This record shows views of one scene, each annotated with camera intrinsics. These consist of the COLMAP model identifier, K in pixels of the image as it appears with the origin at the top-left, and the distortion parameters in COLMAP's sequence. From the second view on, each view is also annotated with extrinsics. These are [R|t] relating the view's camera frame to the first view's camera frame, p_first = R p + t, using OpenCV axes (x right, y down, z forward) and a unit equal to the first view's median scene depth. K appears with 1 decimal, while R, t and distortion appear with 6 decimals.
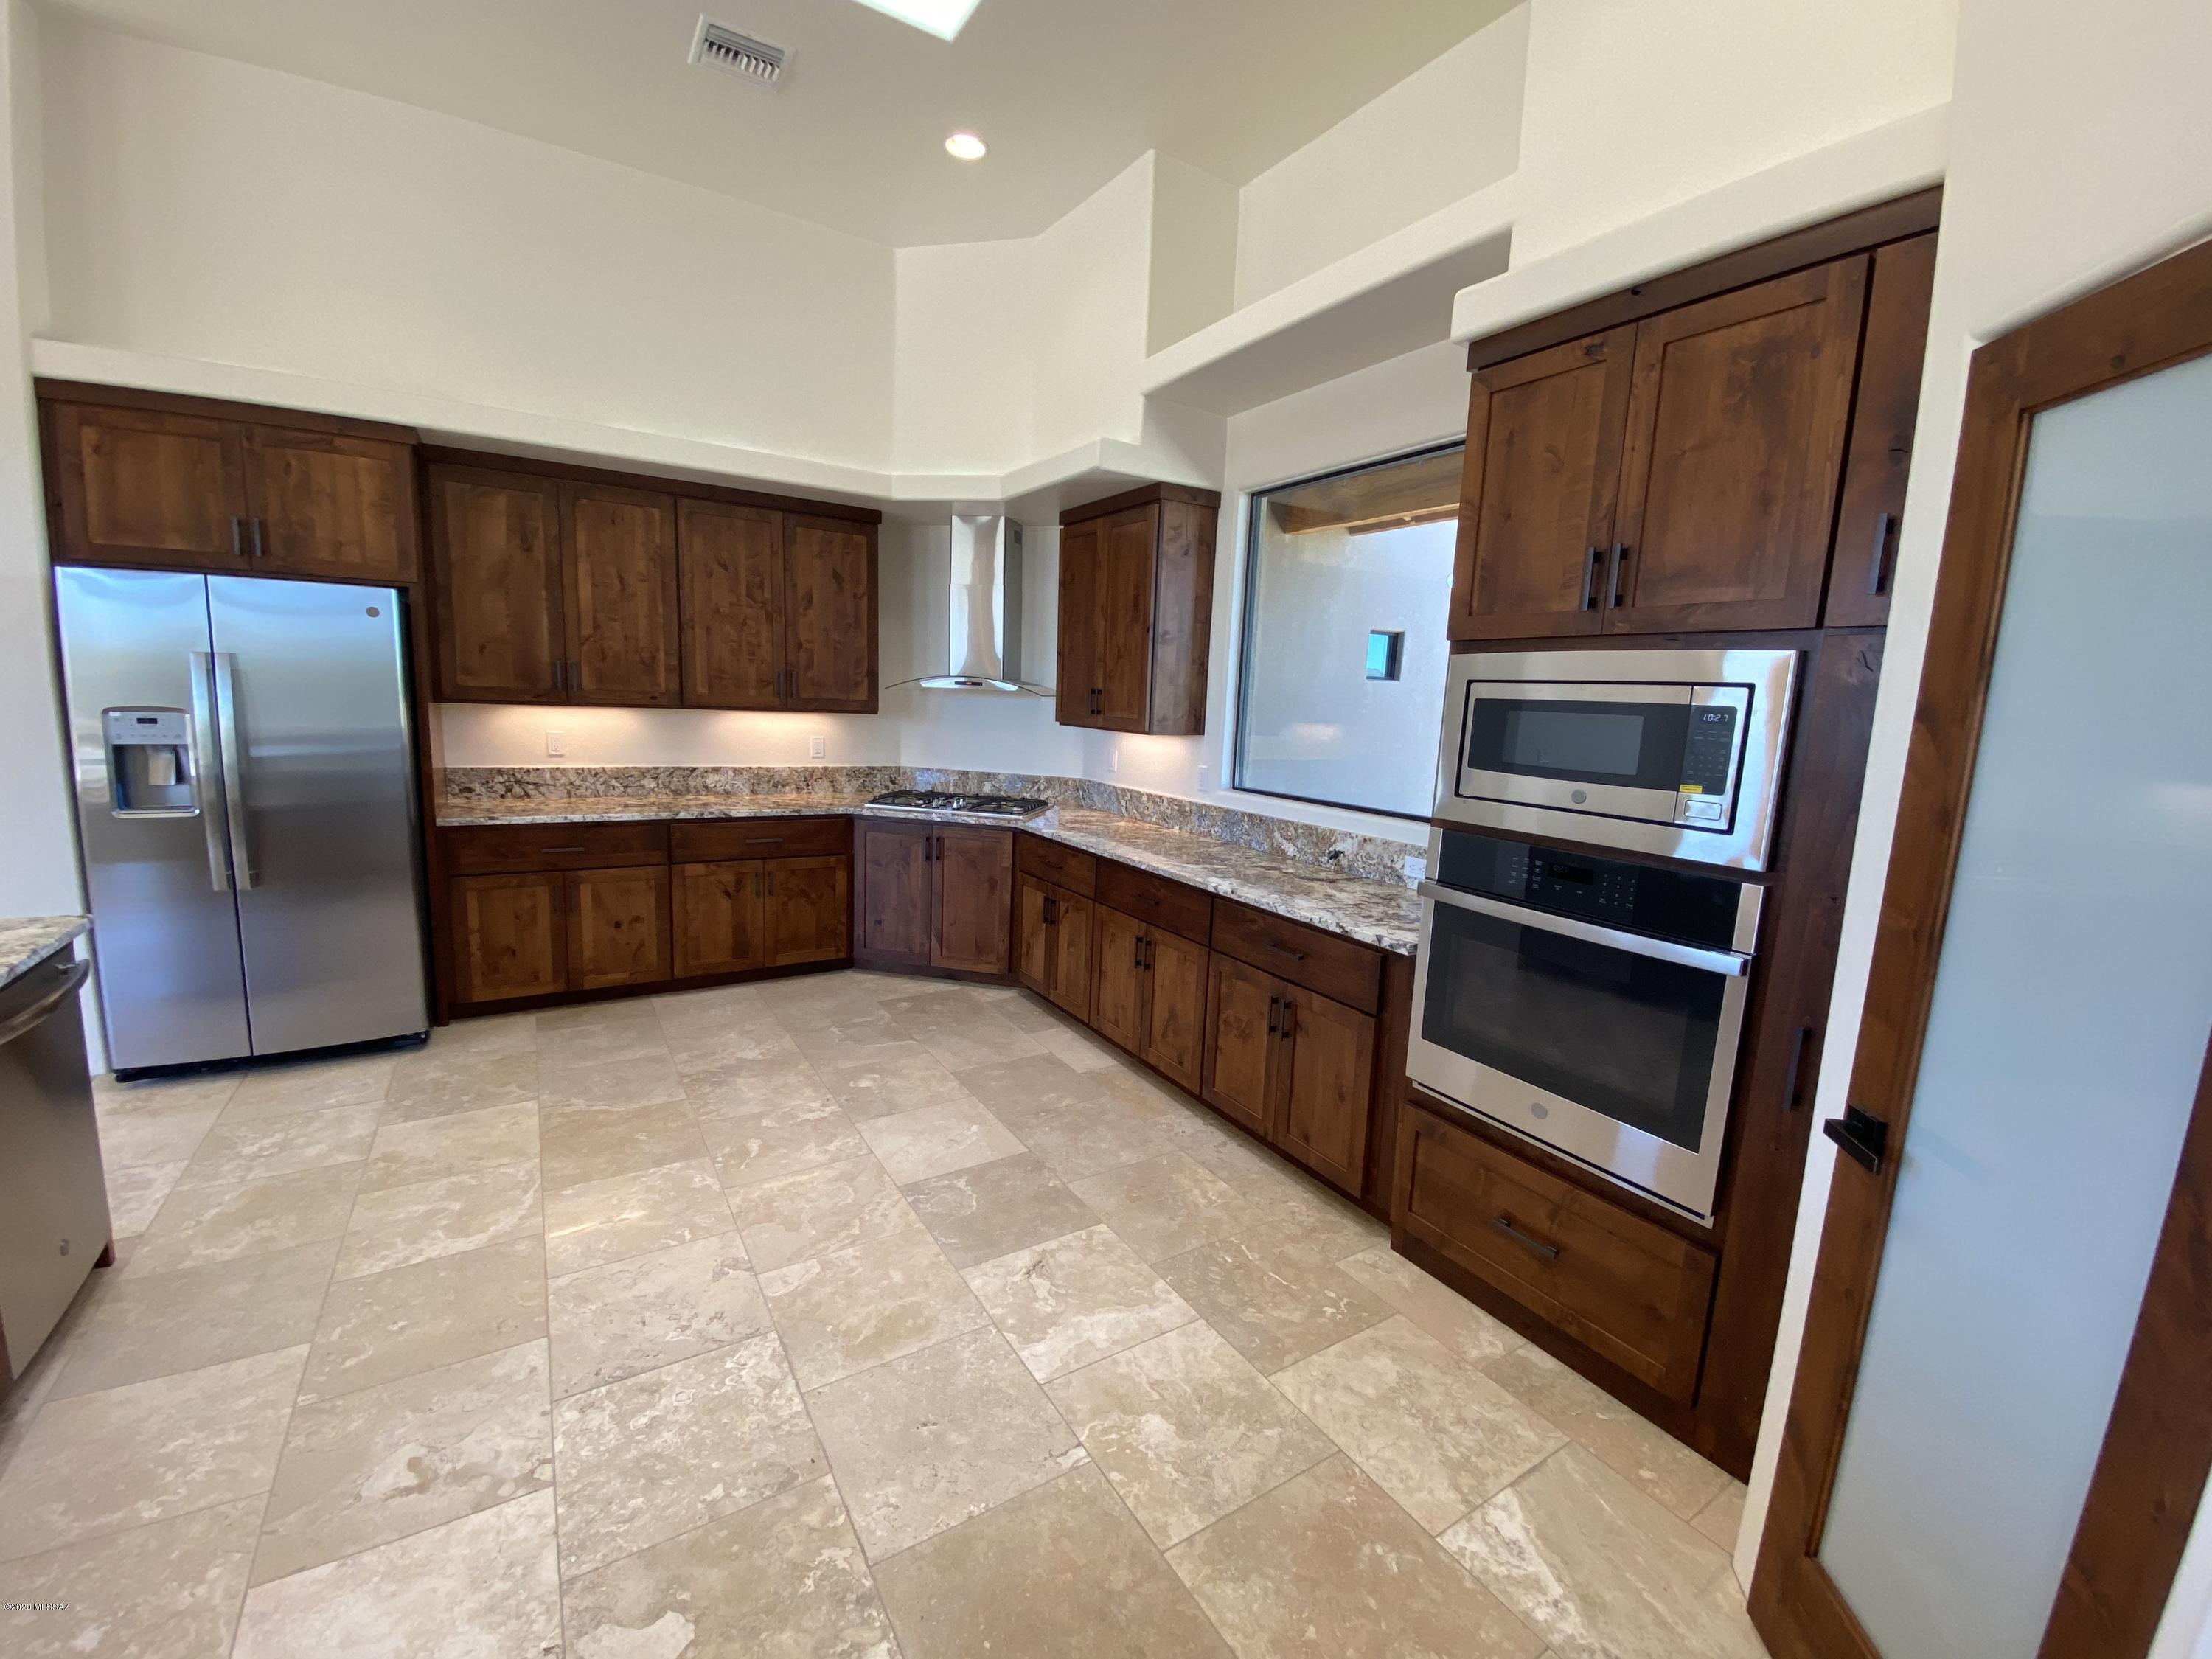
lens RADIAL K [[889.5, 0, 1108.1], [0, 889.5, 834.2], [0, 0, 1]] dist [-0.002016, -0.009397]
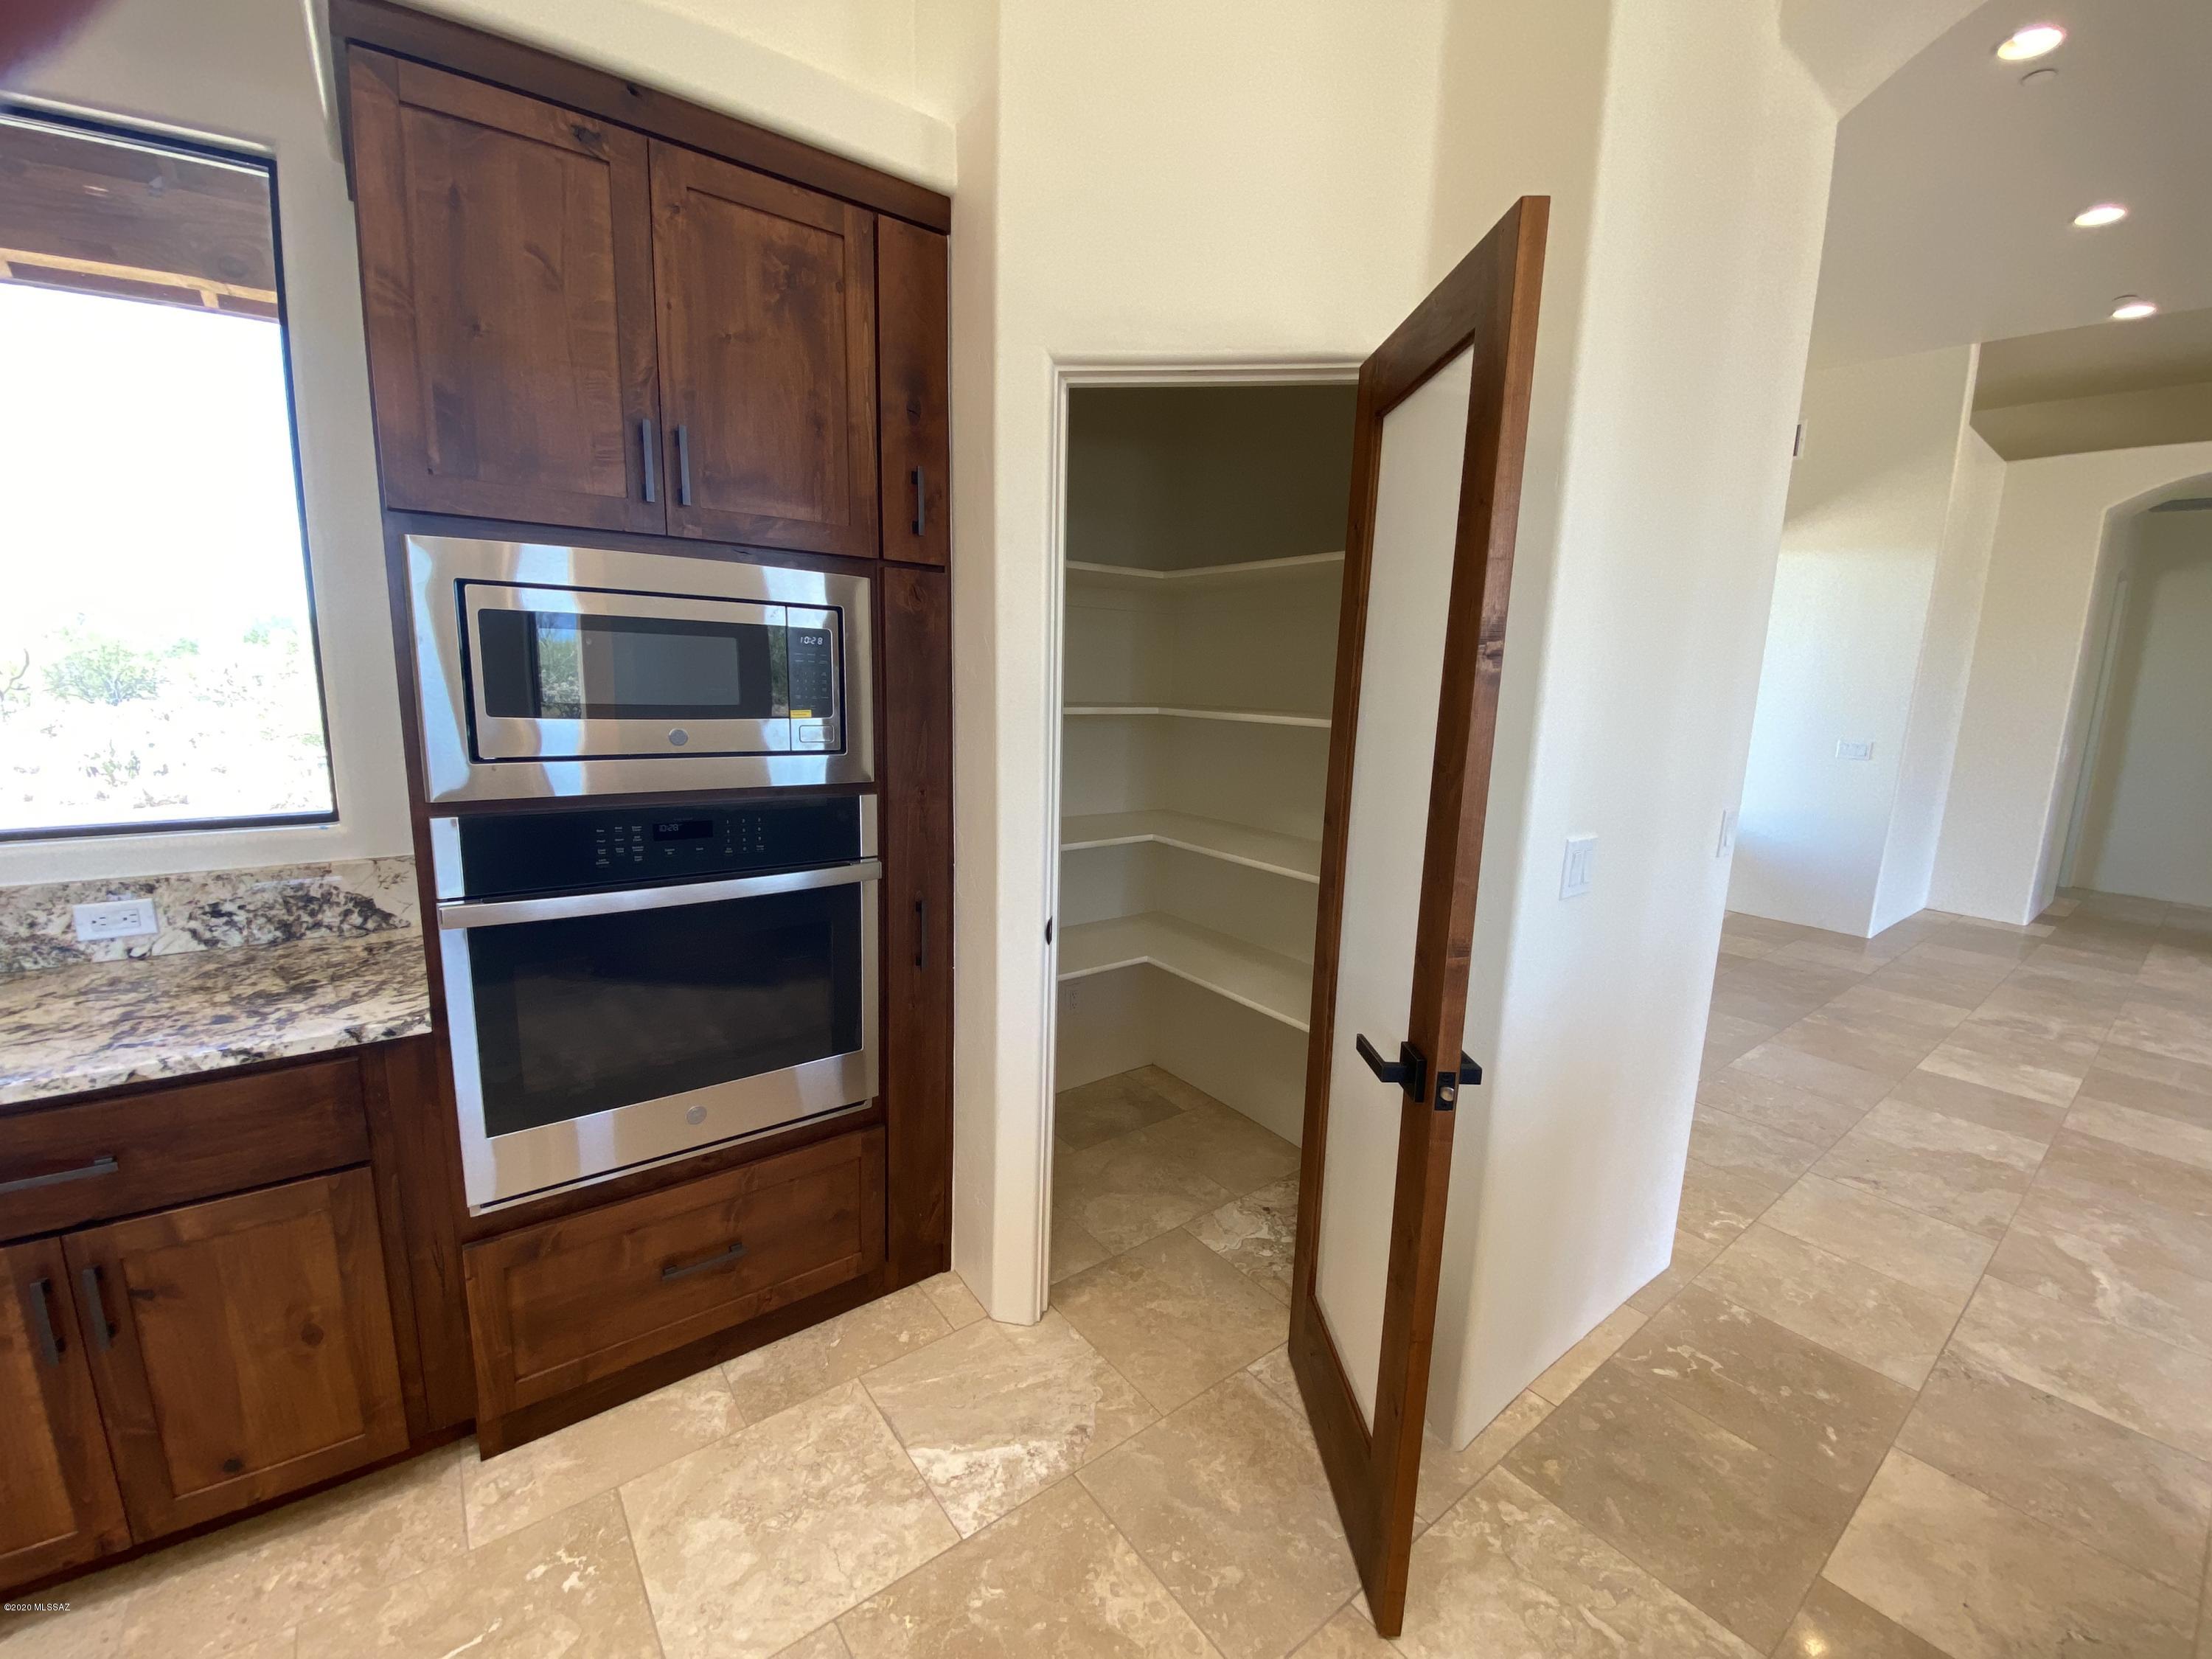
lens RADIAL K [[889.5, 0, 1107.0], [0, 889.5, 829.7], [0, 0, 1]] dist [-0.002016, -0.009397]
pose [[-0.079473, -0.219905, 0.972279, -0.277913], [0.118892, 0.966311, 0.228273, -0.087153], [-0.989722, 0.133737, -0.050651, 0.577394]]
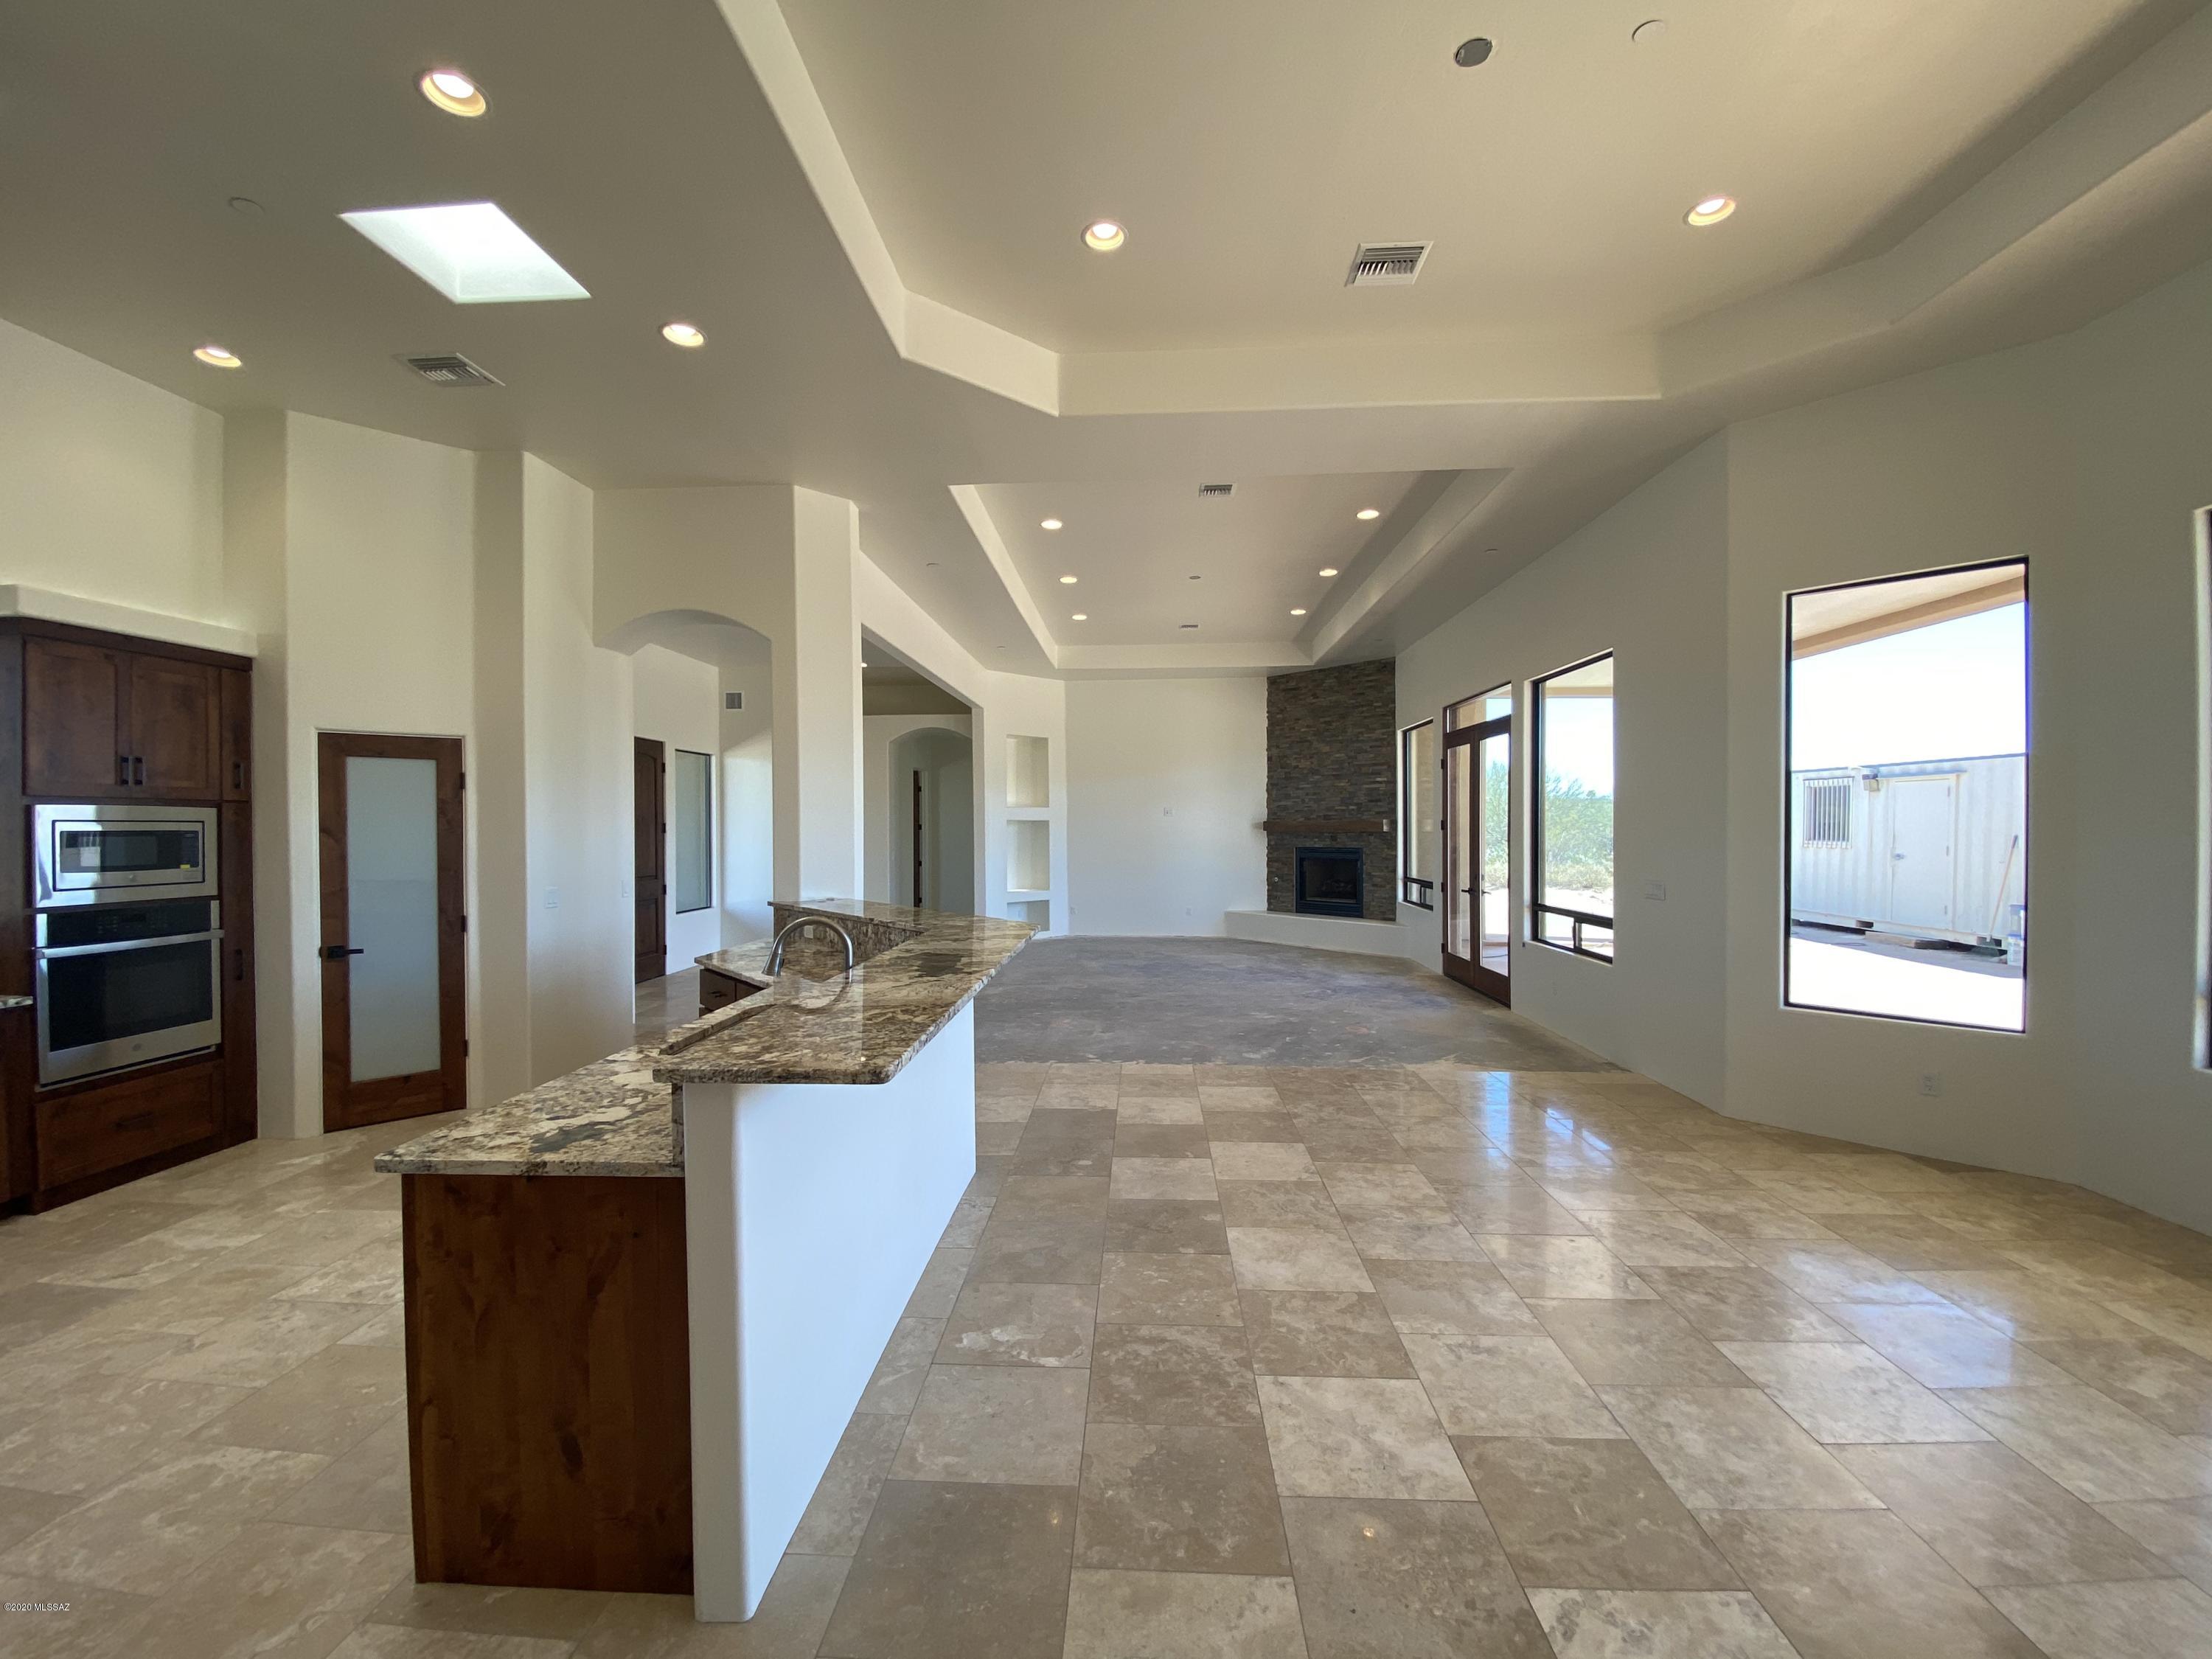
lens RADIAL K [[889.5, 0, 1109.7], [0, 889.5, 828.5], [0, 0, 1]] dist [-0.002016, -0.009397]
pose [[-0.817664, -0.043487, 0.574050, -2.059047], [0.058558, 0.985689, 0.158079, -0.289716], [-0.572709, 0.162871, -0.803416, 1.137019]]
